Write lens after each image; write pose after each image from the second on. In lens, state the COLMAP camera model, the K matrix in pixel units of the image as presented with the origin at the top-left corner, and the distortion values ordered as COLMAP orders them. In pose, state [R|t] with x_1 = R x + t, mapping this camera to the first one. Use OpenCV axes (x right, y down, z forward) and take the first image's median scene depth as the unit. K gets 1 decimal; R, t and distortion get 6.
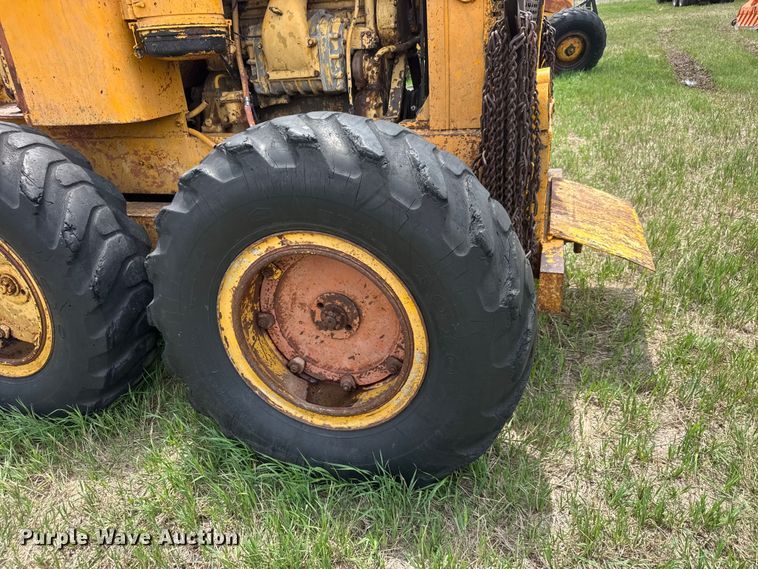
lens RADIAL K [[538.0, 0, 376.6], [0, 538.0, 284.0], [0, 0, 1]] dist [0.040774, -0.051734]
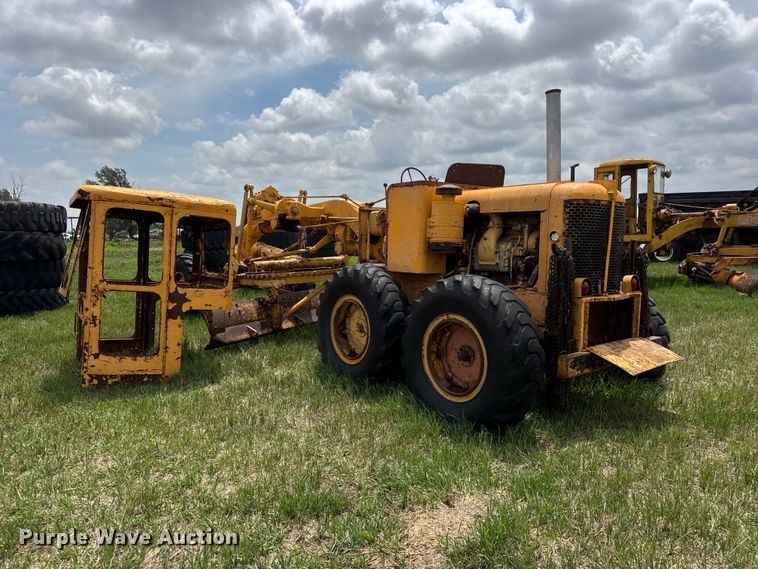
lens RADIAL K [[571.7, 0, 381.6], [0, 571.7, 286.7], [0, 0, 1]] dist [0.054305, -0.060274]
pose [[0.822532, 0.128482, -0.554016, 0.969962], [-0.302633, 0.923655, -0.235105, 0.479792], [0.481513, 0.361045, 0.798619, -1.302316]]
